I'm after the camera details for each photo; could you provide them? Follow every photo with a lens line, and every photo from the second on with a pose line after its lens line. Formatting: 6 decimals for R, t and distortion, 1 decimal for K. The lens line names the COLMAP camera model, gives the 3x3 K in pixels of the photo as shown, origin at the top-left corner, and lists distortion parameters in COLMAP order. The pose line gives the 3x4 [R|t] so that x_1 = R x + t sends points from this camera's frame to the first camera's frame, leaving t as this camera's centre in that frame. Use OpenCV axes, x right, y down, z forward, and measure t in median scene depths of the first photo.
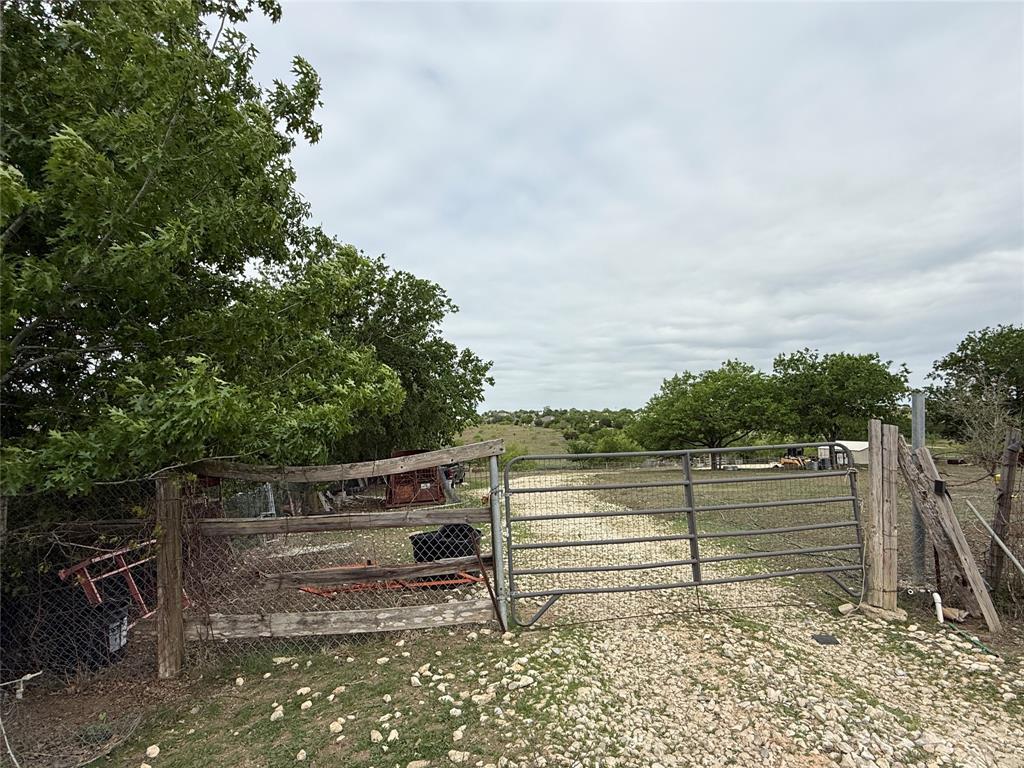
lens RADIAL K [[540.3, 0, 512.0], [0, 540.3, 384.0], [0, 0, 1]] dist [0.001219, 0.000478]
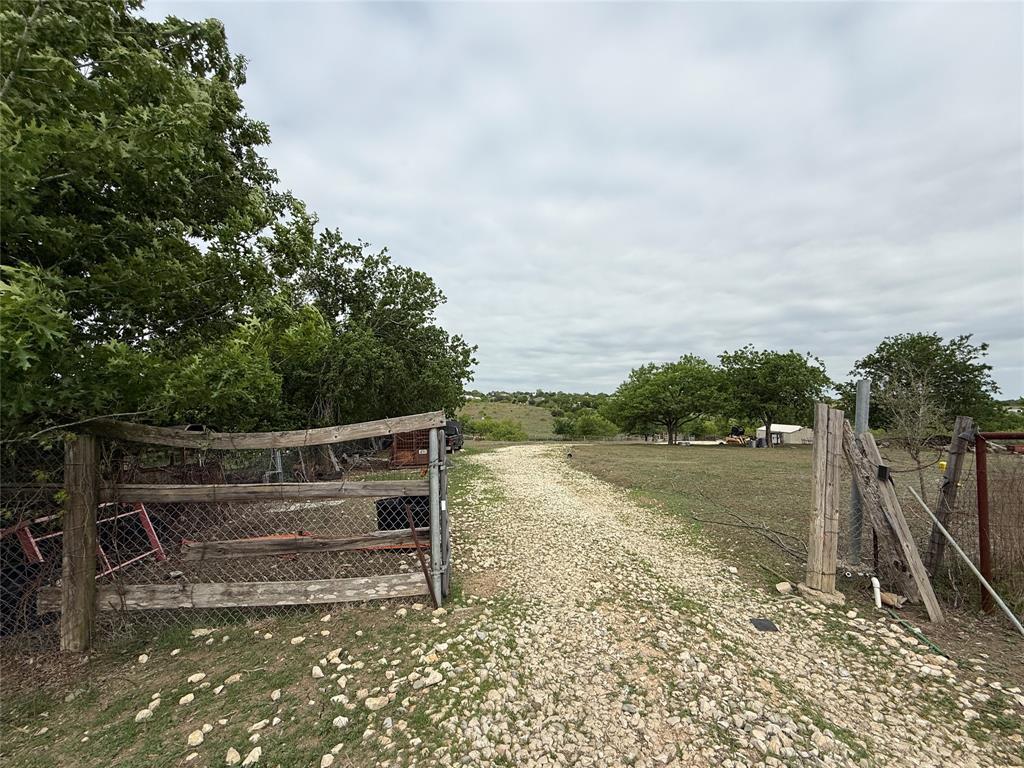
lens RADIAL K [[437.0, 0, 512.0], [0, 437.0, 384.0], [0, 0, 1]] dist [0.000272, -0.000106]
pose [[0.999536, 0.030336, 0.002878, 0.106331], [-0.030411, 0.999049, 0.031250, 0.024766], [-0.001927, -0.031323, 0.999507, 0.219636]]
